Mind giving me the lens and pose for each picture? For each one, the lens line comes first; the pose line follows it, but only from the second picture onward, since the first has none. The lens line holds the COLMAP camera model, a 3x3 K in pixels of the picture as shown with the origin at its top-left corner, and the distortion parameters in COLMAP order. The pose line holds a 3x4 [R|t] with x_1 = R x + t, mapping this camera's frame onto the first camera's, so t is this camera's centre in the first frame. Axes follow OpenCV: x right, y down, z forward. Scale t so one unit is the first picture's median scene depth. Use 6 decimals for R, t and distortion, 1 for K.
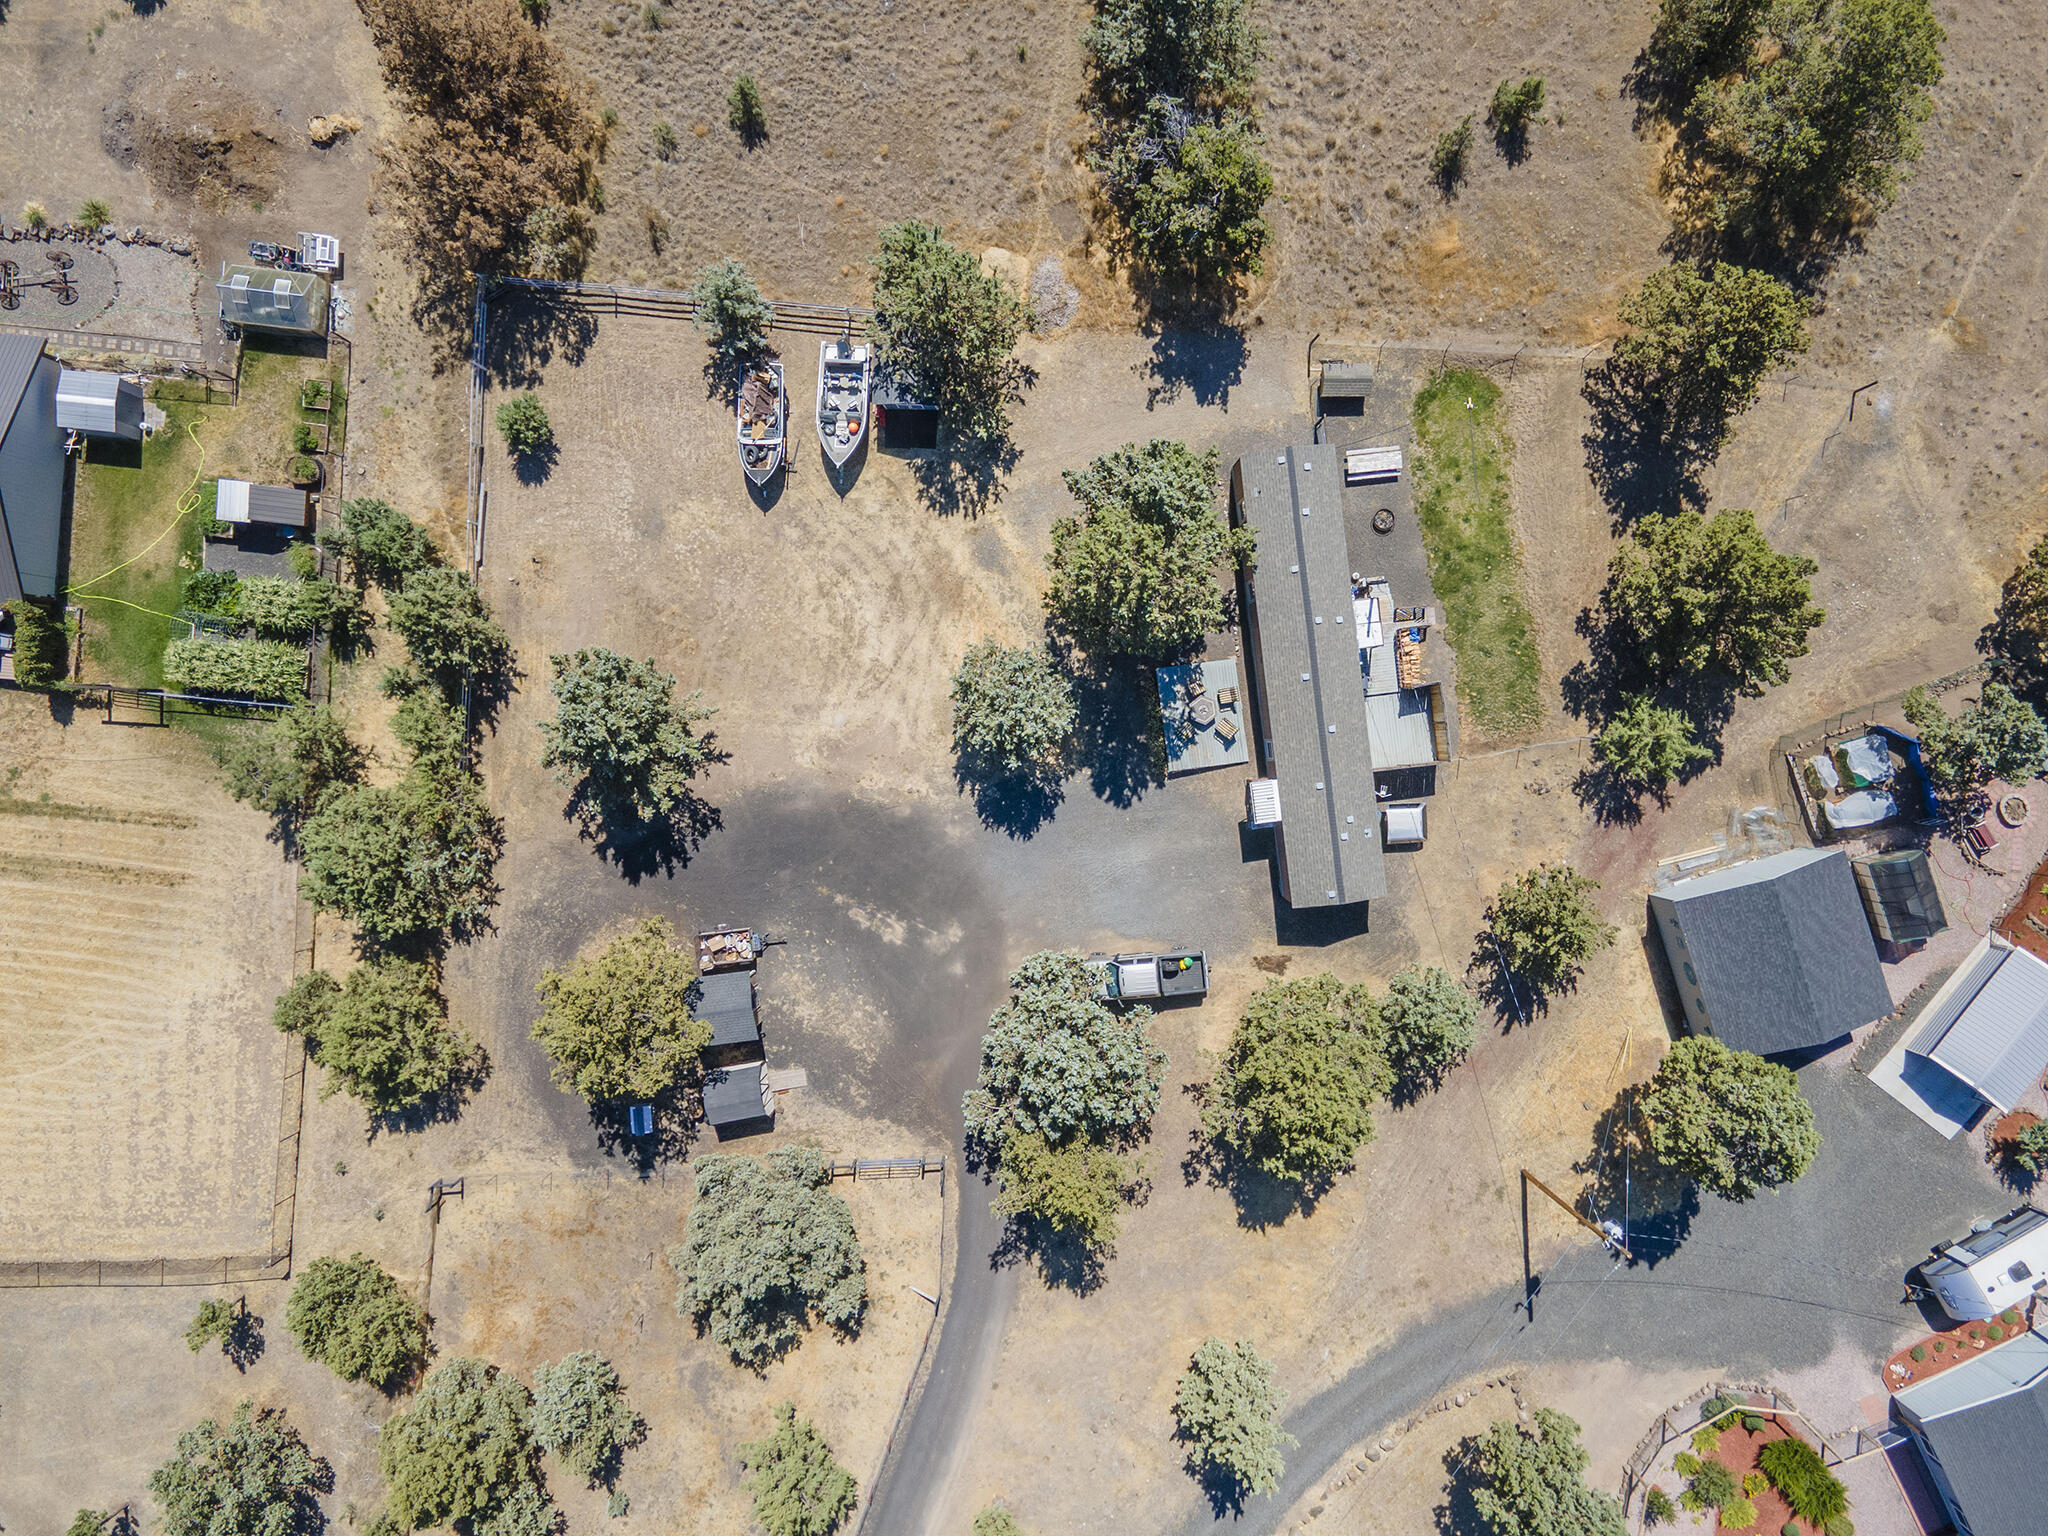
lens RADIAL K [[1487.6, 0, 1034.2], [0, 1487.6, 765.0], [0, 0, 1]] dist [0.026408, 0.025180]
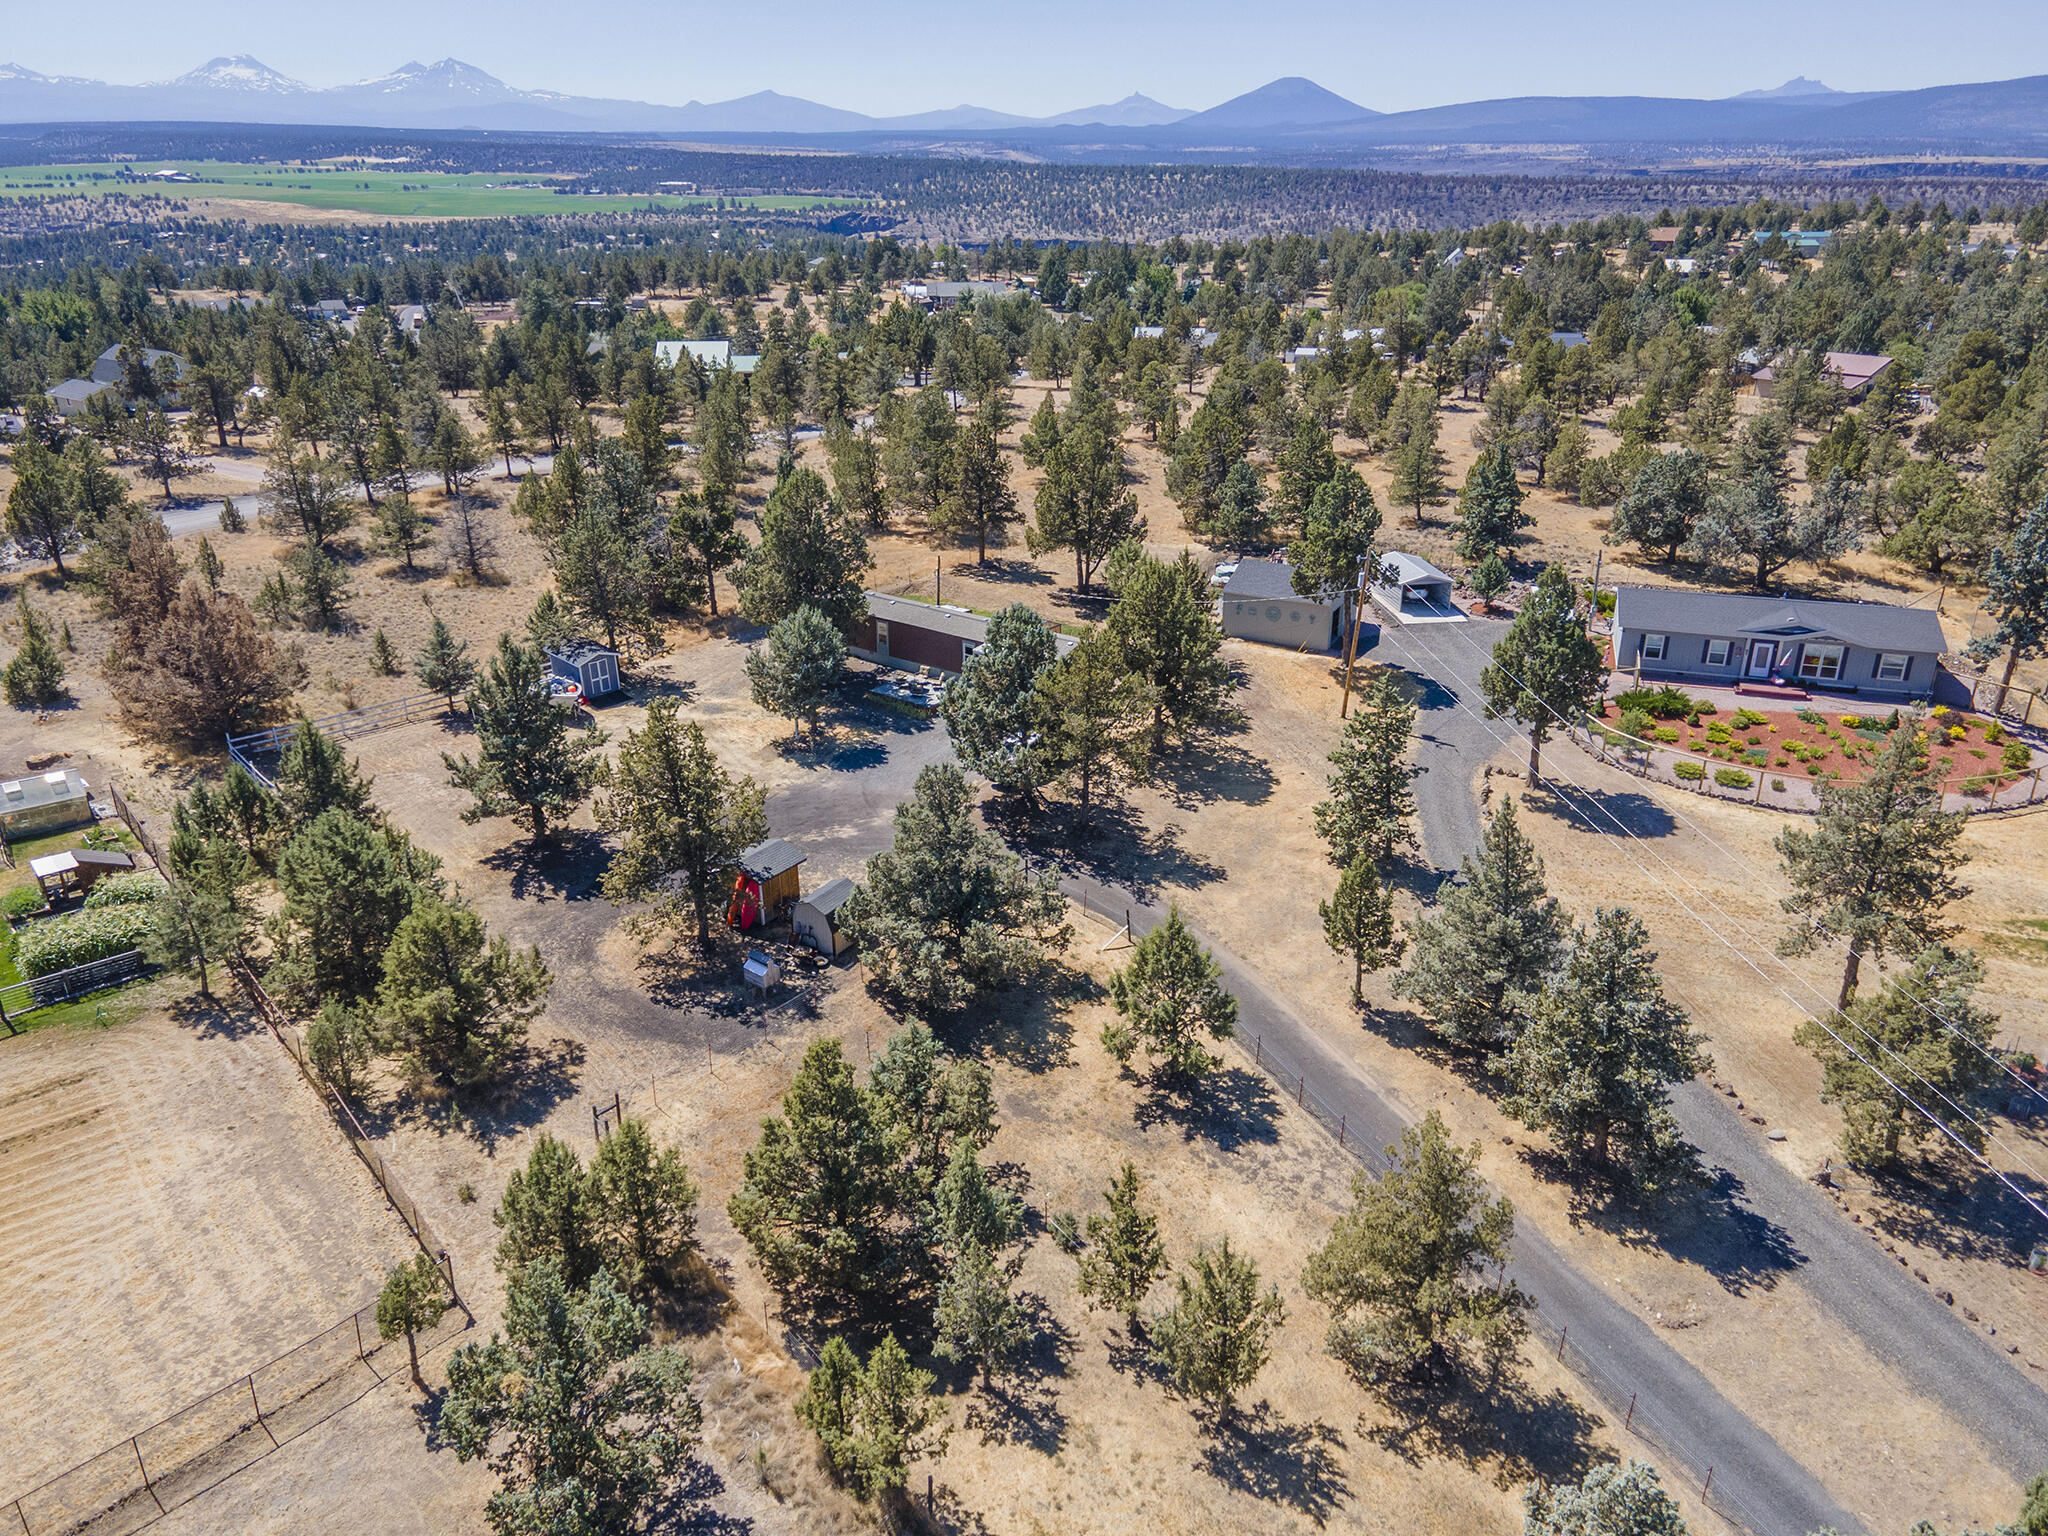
lens RADIAL K [[1487.6, 0, 1038.7], [0, 1487.6, 774.0], [0, 0, 1]] dist [0.026408, 0.025180]
pose [[0.687435, -0.279070, 0.670488, -0.738837], [0.726213, 0.255296, -0.638309, 0.926047], [0.006960, 0.925713, 0.378164, 0.565326]]
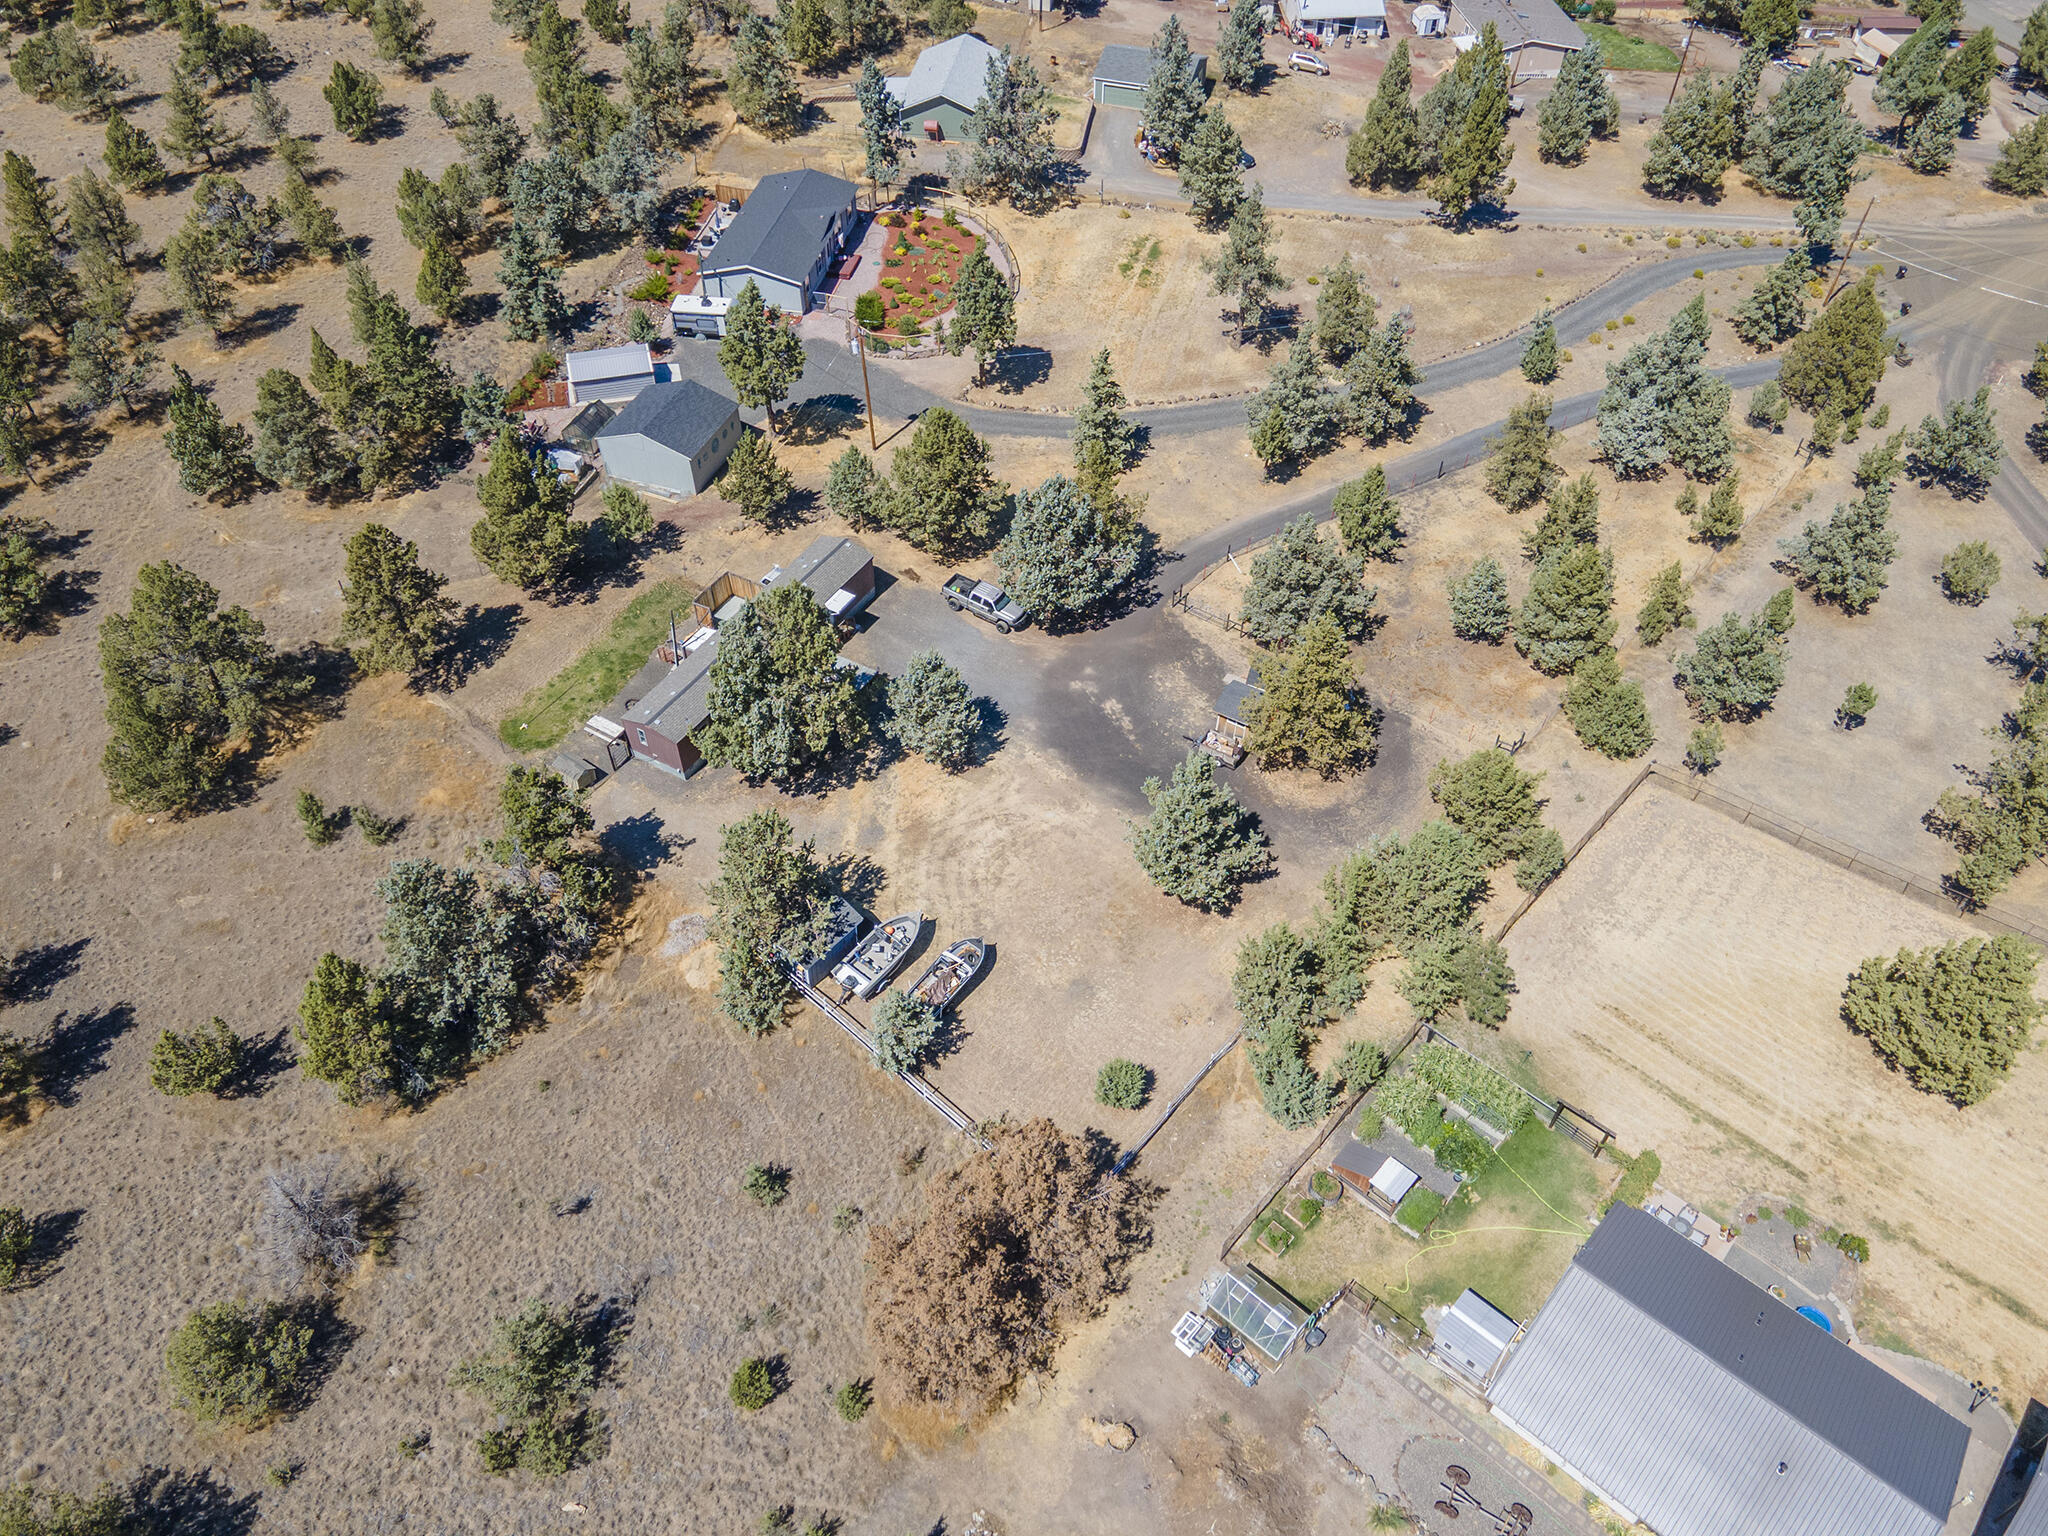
lens RADIAL K [[1487.6, 0, 1028.6], [0, 1487.6, 763.5], [0, 0, 1]] dist [0.026408, 0.025180]
pose [[-0.800376, -0.431714, 0.415959, -0.632941], [0.599414, -0.587930, 0.543176, -0.710299], [0.010058, 0.684077, 0.729341, 0.058293]]
